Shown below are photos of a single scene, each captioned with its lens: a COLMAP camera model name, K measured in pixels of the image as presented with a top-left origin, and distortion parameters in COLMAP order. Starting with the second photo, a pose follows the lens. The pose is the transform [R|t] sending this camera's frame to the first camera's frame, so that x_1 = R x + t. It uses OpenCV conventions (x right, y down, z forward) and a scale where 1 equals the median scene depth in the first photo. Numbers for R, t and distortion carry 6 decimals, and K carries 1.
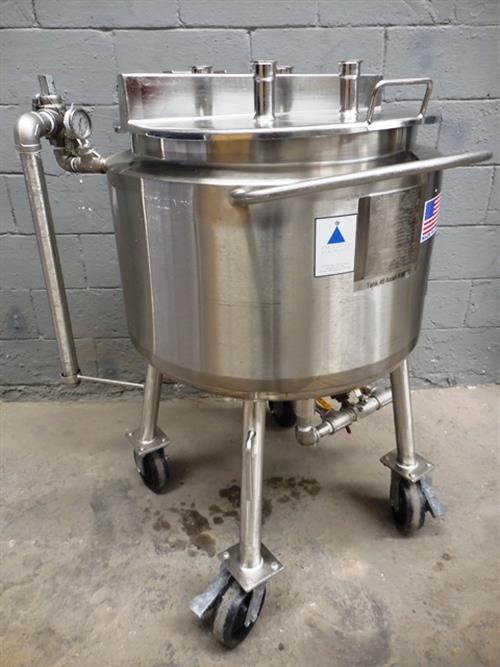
lens RADIAL K [[510.4, 0, 254.5], [0, 510.4, 331.4], [0, 0, 1]] dist [0.011229, -0.001172]
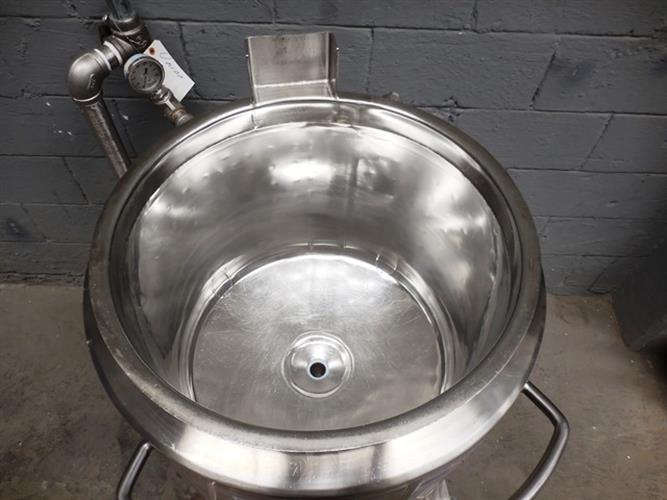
lens RADIAL K [[510.4, 0, 336.7], [0, 510.4, 246.9], [0, 0, 1]] dist [0.011229, -0.001172]
pose [[0.997727, 0.067256, 0.004211, 0.097040], [-0.060974, 0.874400, 0.481359, -0.552114], [0.028692, -0.480522, 0.876513, 0.292932]]
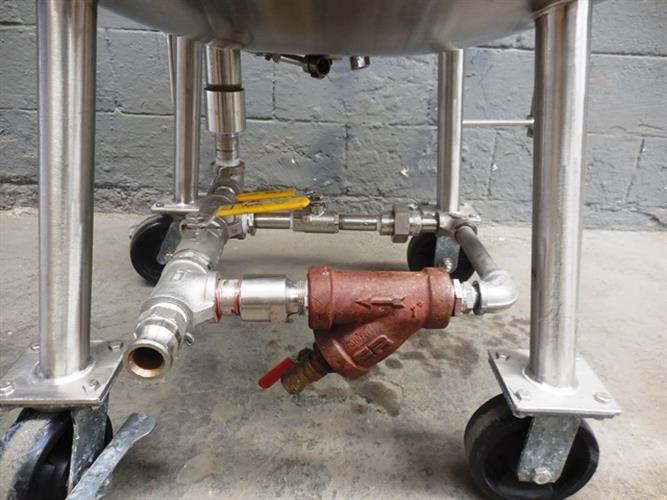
lens RADIAL K [[502.2, 0, 333.5], [0, 502.2, 250.0], [0, 0, 1]] dist [0.037276, 0.000541]
pose [[0.998248, 0.059048, 0.003805, -0.149124], [-0.058936, 0.997956, -0.024701, 0.252065], [-0.005256, 0.024434, 0.999688, 0.402044]]
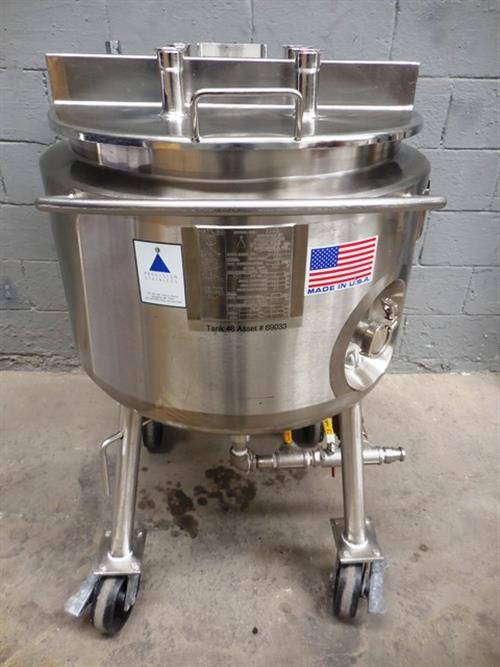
lens RADIAL K [[510.4, 0, 254.5], [0, 510.4, 331.4], [0, 0, 1]] dist [0.011229, -0.001172]
pose [[0.999206, 0.038745, -0.009335, 0.028463], [-0.037825, 0.995738, 0.084117, -0.055576], [0.012554, -0.083697, 0.996412, 0.016285]]
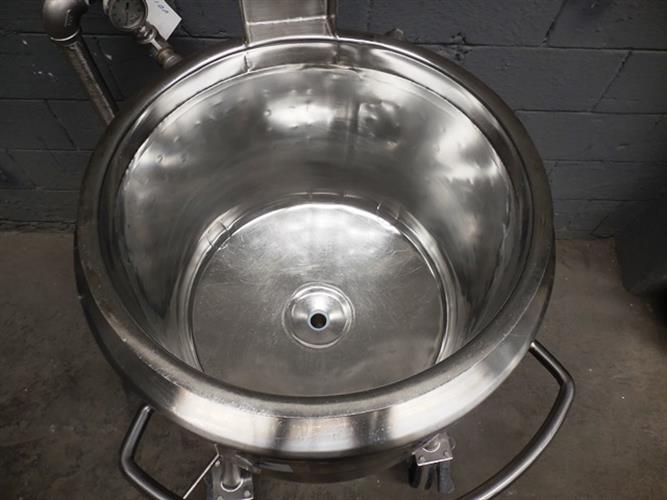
lens RADIAL K [[510.4, 0, 336.7], [0, 510.4, 246.9], [0, 0, 1]] dist [0.011229, -0.001172]
pose [[0.998120, 0.059090, 0.016279, 0.092410], [-0.057472, 0.810003, 0.583603, -0.554663], [0.021299, -0.583442, 0.811876, 0.323470]]
